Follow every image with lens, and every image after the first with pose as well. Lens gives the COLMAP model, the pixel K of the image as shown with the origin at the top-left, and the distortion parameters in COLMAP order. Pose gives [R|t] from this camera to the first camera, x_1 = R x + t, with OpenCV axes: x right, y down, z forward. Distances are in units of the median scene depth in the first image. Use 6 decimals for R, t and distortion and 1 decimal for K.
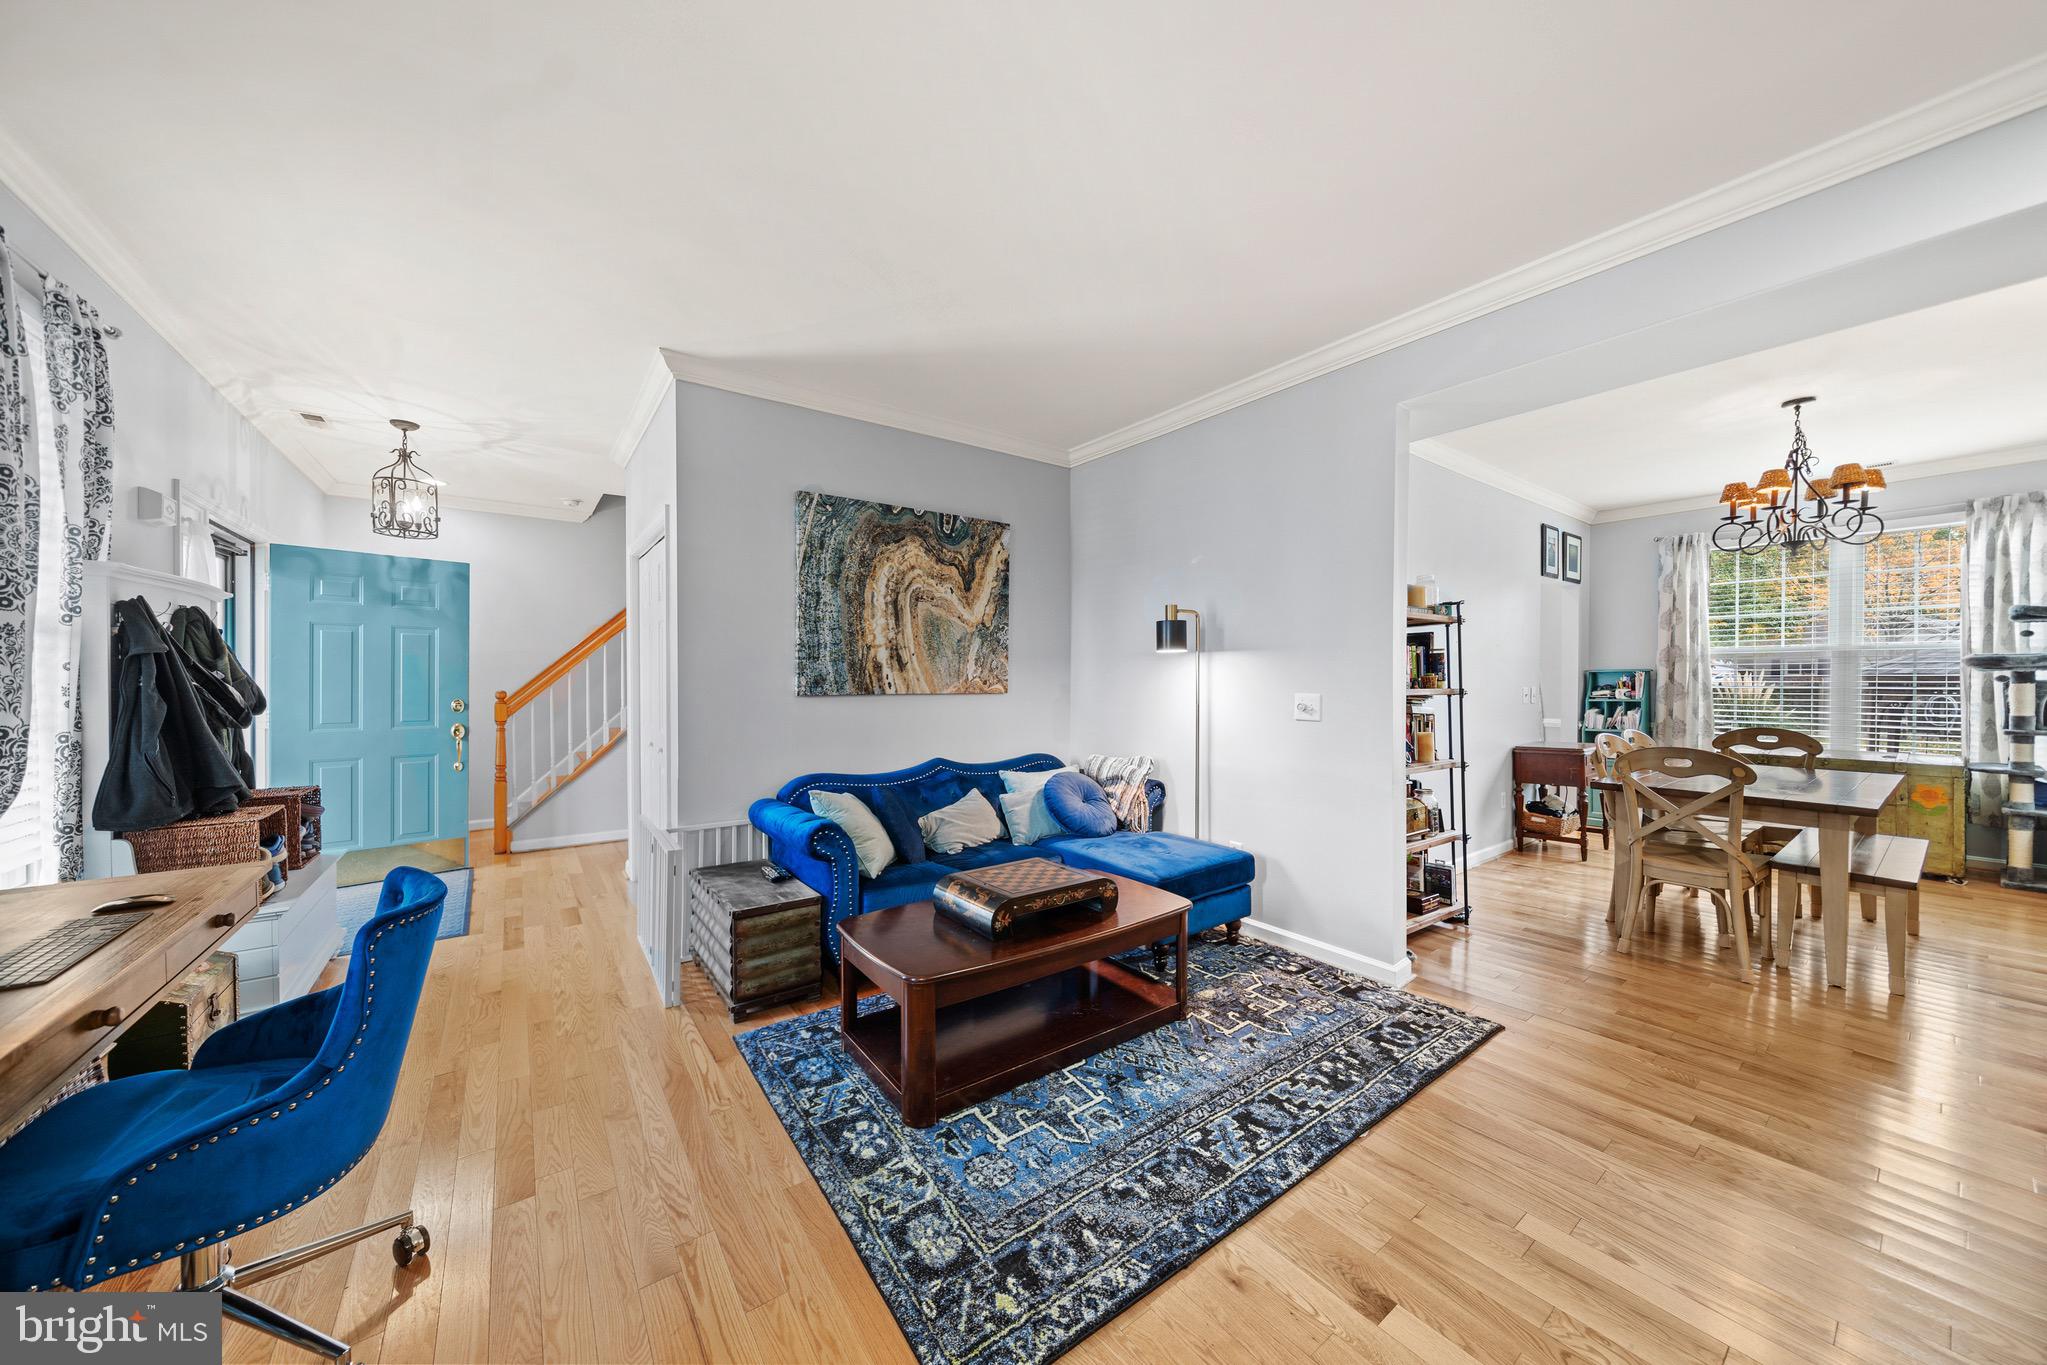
lens RADIAL K [[692.4, 0, 1024.1], [0, 692.4, 675.1], [0, 0, 1]] dist [-0.000725, 0.000037]
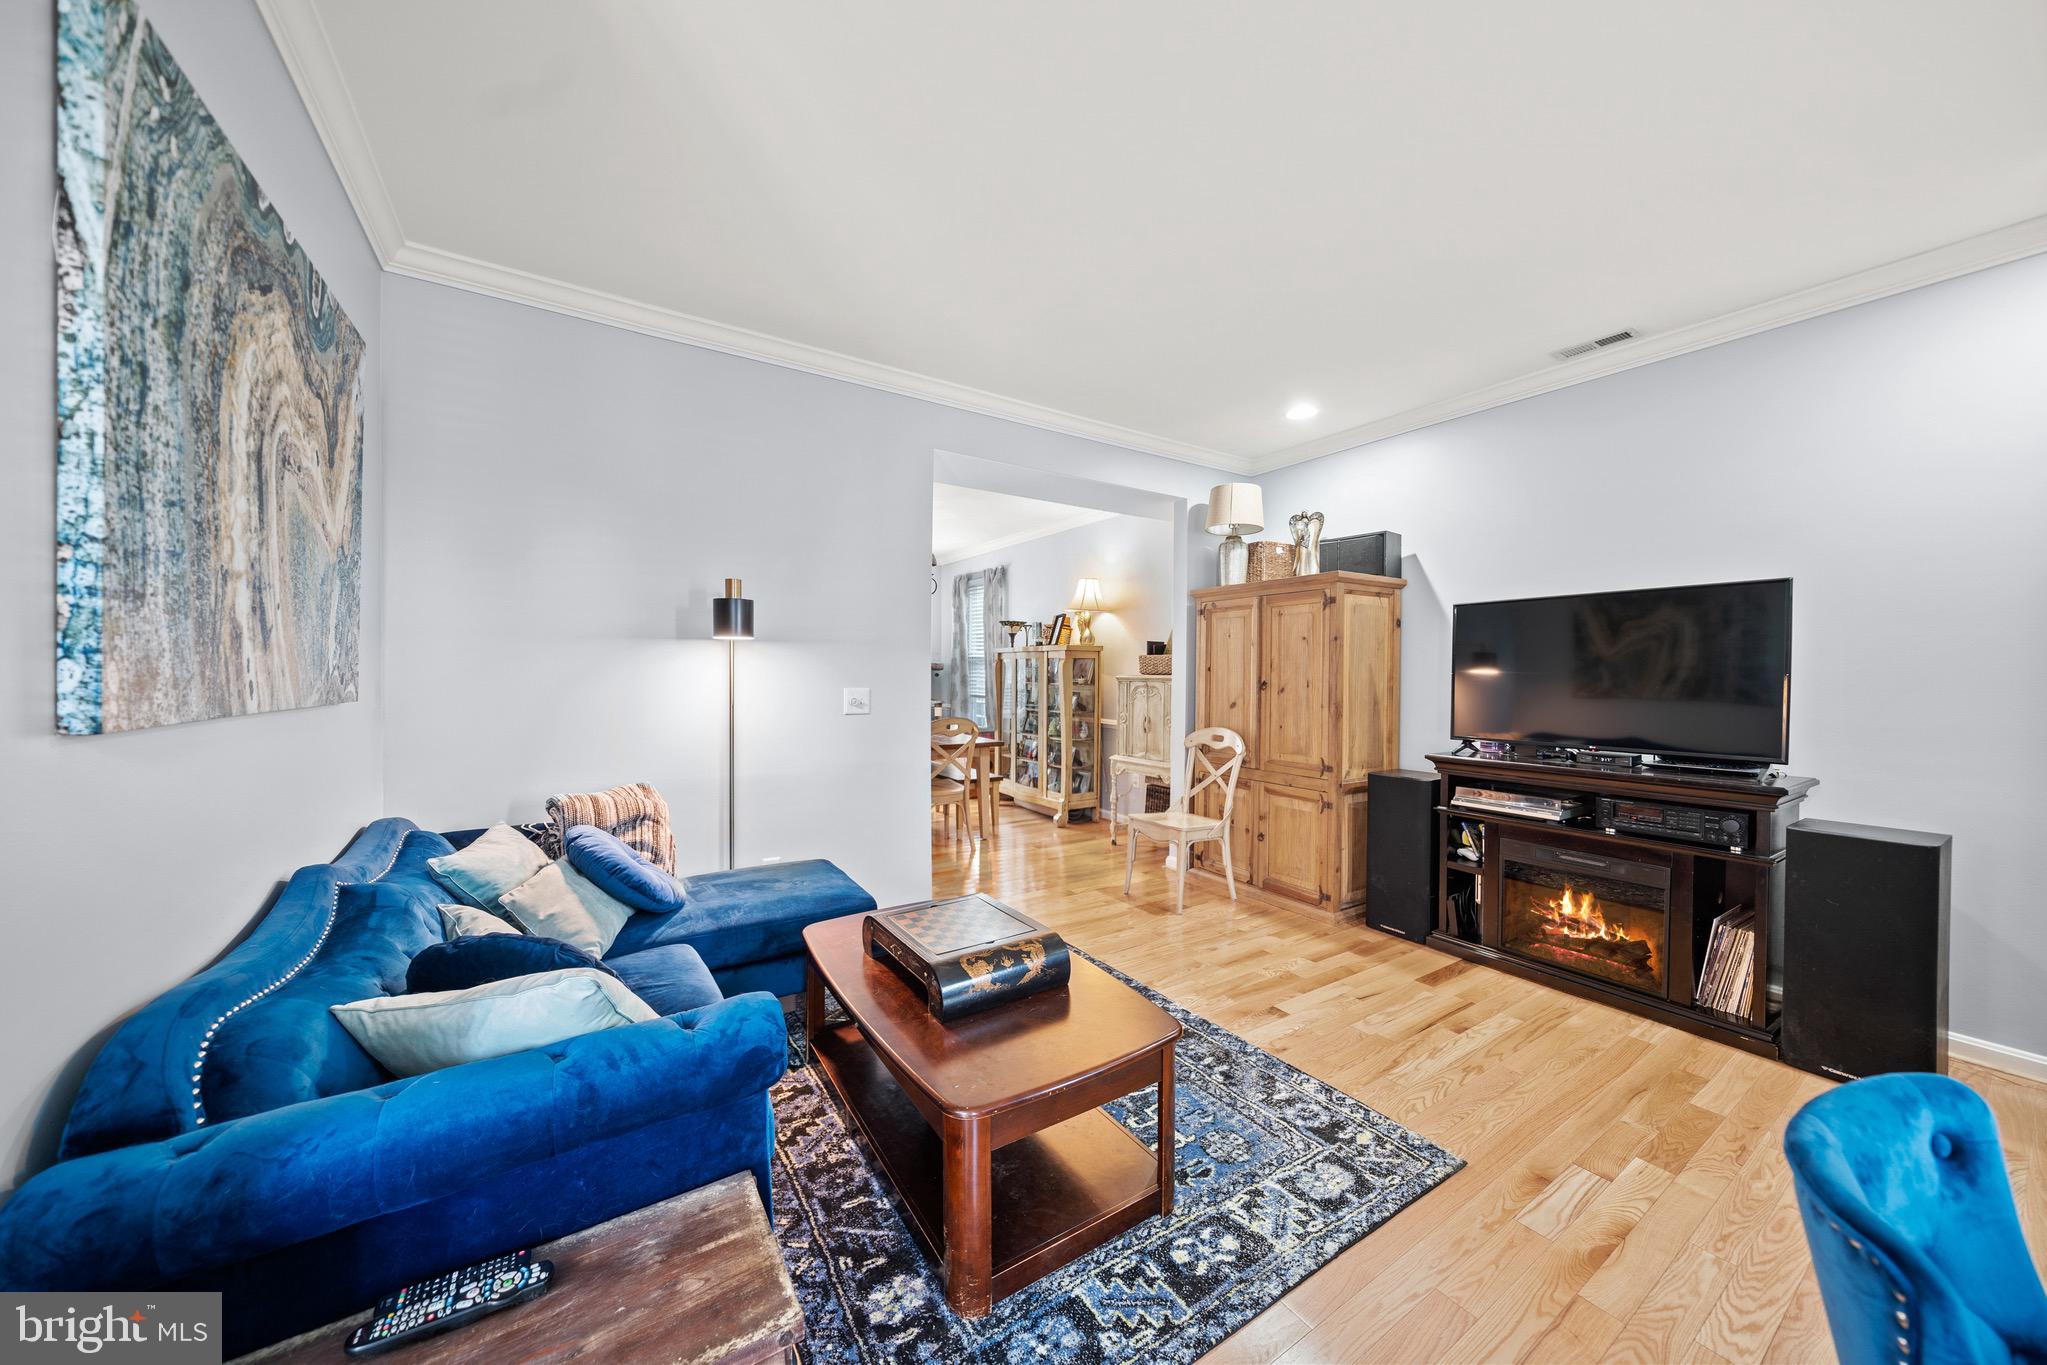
lens RADIAL K [[692.4, 0, 1024.1], [0, 692.4, 675.1], [0, 0, 1]] dist [-0.000725, 0.000037]
pose [[0.064528, 0.000343, 0.997916, -1.096052], [-0.015068, 0.999886, 0.000630, 0.003441], [-0.997802, -0.015078, 0.064526, 1.221760]]
